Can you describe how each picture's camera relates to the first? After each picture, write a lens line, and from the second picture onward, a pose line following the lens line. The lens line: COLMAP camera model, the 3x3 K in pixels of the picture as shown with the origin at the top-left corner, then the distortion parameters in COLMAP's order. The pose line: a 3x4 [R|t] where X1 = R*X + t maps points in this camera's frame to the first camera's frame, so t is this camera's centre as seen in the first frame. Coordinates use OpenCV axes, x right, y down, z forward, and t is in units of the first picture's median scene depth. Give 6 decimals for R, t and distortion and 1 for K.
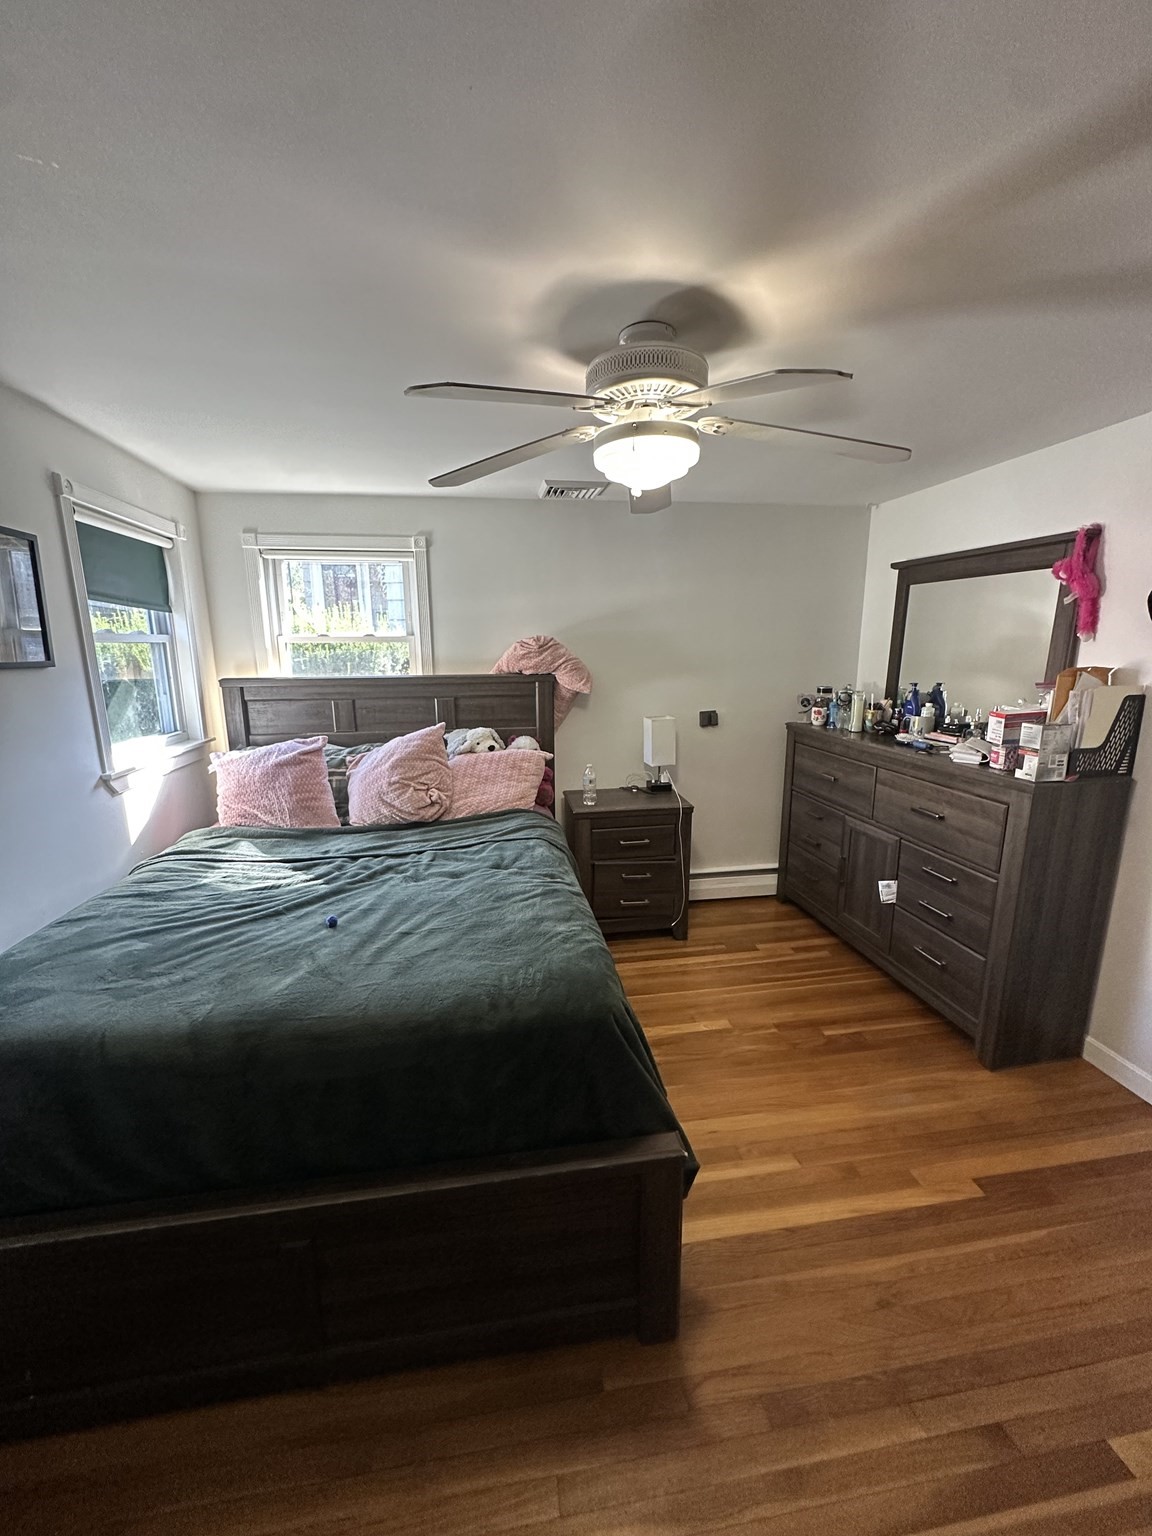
lens RADIAL K [[614.6, 0, 574.4], [0, 614.6, 768.1], [0, 0, 1]] dist [-0.004059, 0.000593]
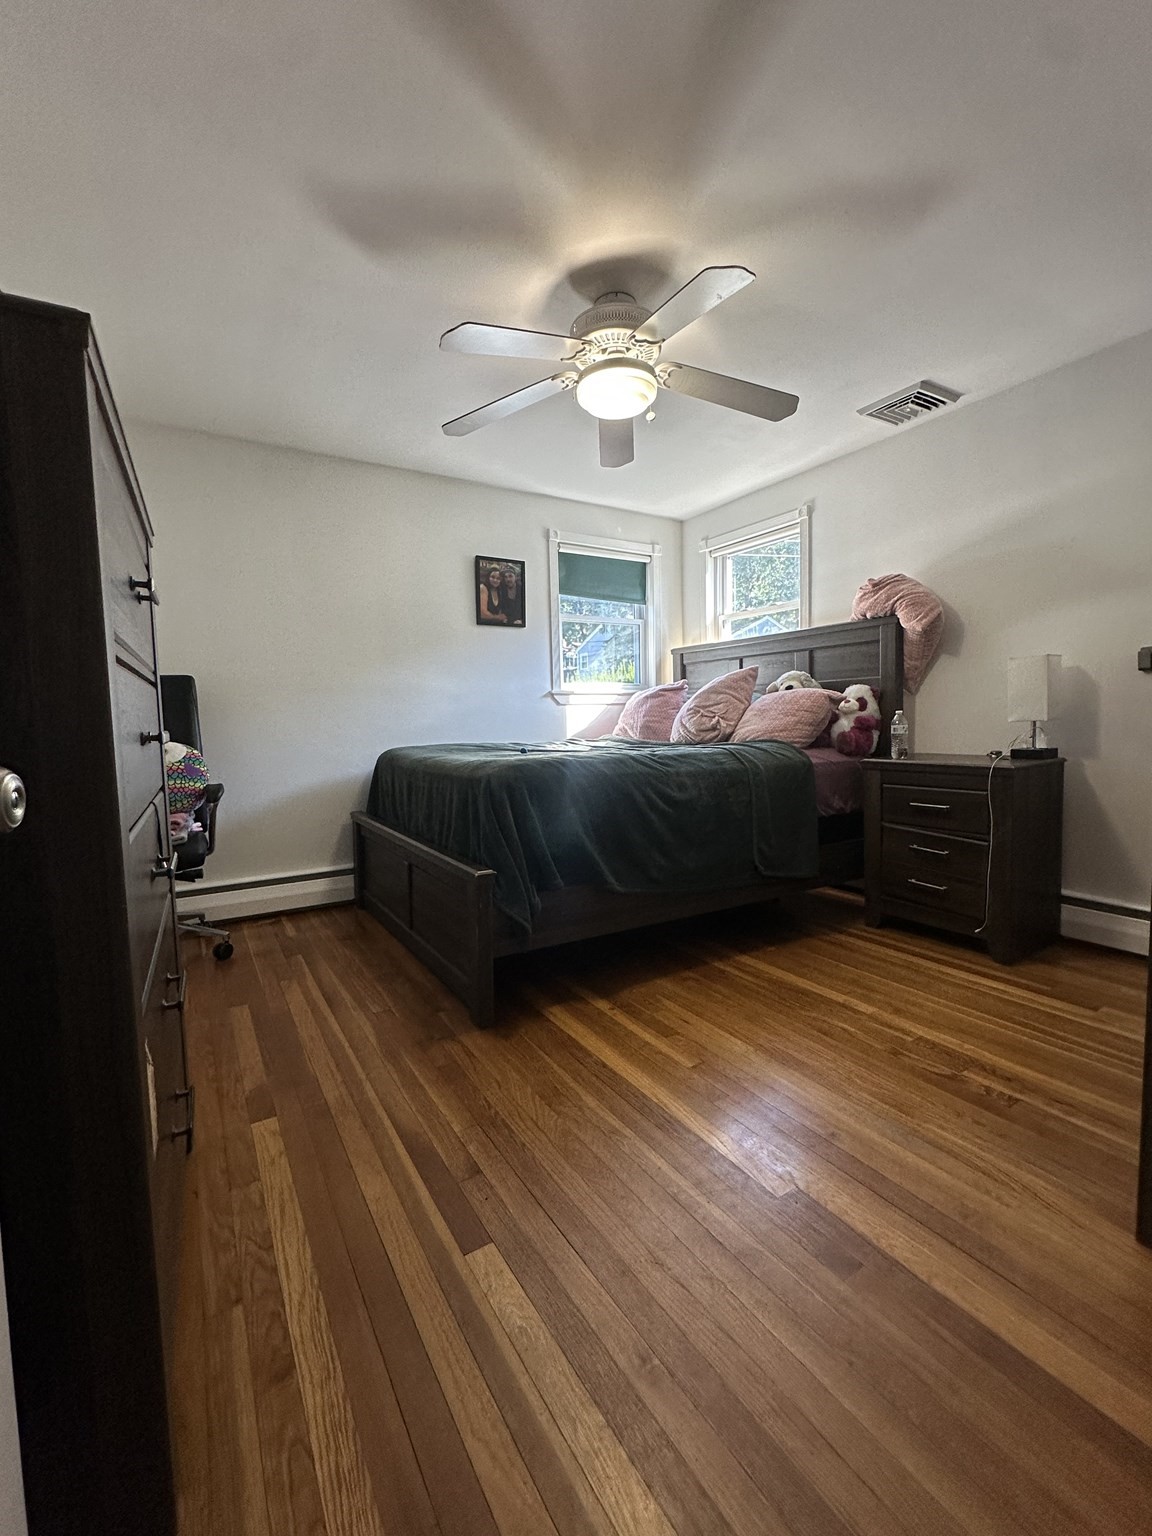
lens RADIAL K [[658.2, 0, 575.2], [0, 658.2, 770.3], [0, 0, 1]] dist [-0.005591, 0.001098]
pose [[0.383547, 0.073978, -0.920554, 0.797148], [-0.163545, 0.986473, 0.011135, 0.159034], [0.908925, 0.146282, 0.390458, 0.274892]]
